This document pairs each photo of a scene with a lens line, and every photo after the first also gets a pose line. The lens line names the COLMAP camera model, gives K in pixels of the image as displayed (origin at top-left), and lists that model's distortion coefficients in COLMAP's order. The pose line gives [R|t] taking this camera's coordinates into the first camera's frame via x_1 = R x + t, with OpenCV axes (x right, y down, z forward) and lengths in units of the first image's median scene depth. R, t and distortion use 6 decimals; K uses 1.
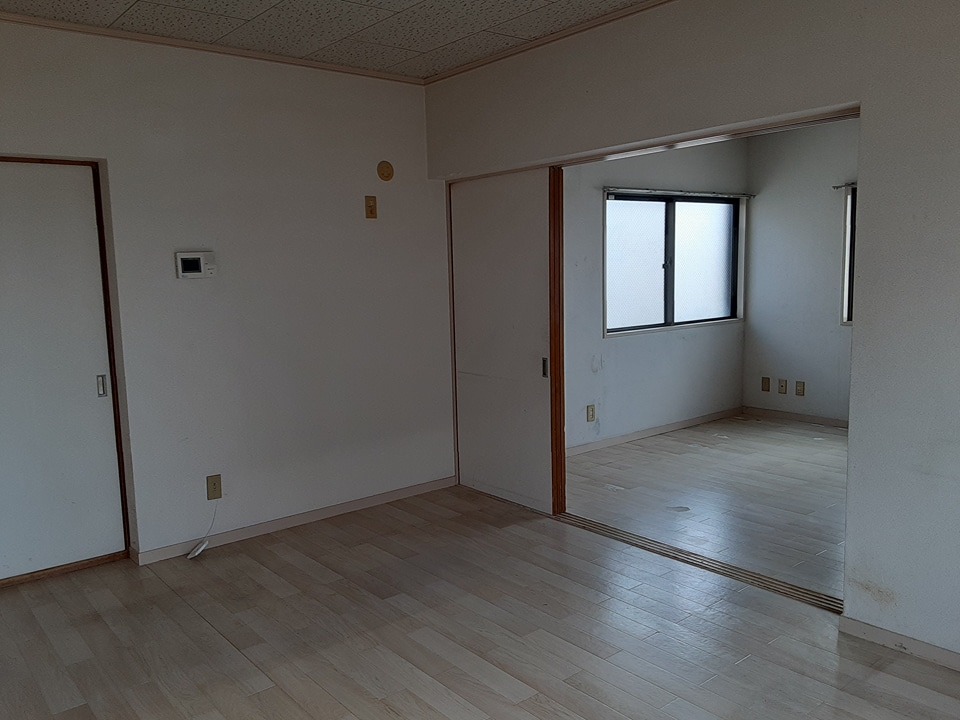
lens RADIAL K [[776.6, 0, 480.5], [0, 776.6, 360.8], [0, 0, 1]] dist [0.046642, -0.033391]
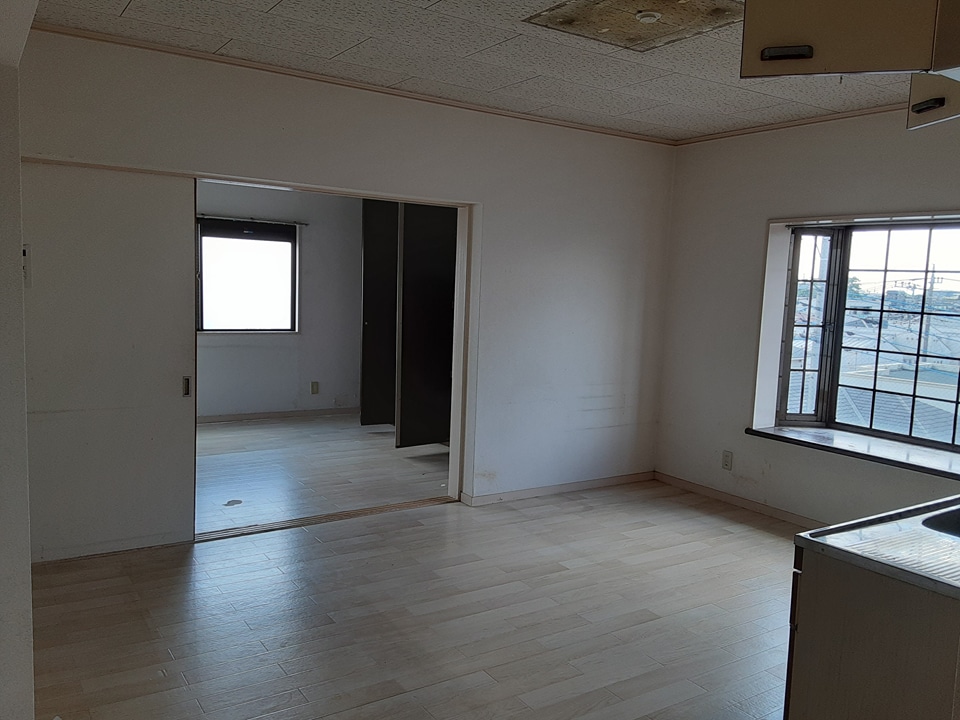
lens RADIAL K [[776.6, 0, 477.1], [0, 776.6, 362.1], [0, 0, 1]] dist [0.046642, -0.033391]
pose [[0.105923, -0.071153, 0.991825, -1.182401], [0.085926, 0.994361, 0.062159, -0.071855], [-0.990655, 0.078640, 0.111440, 0.771489]]
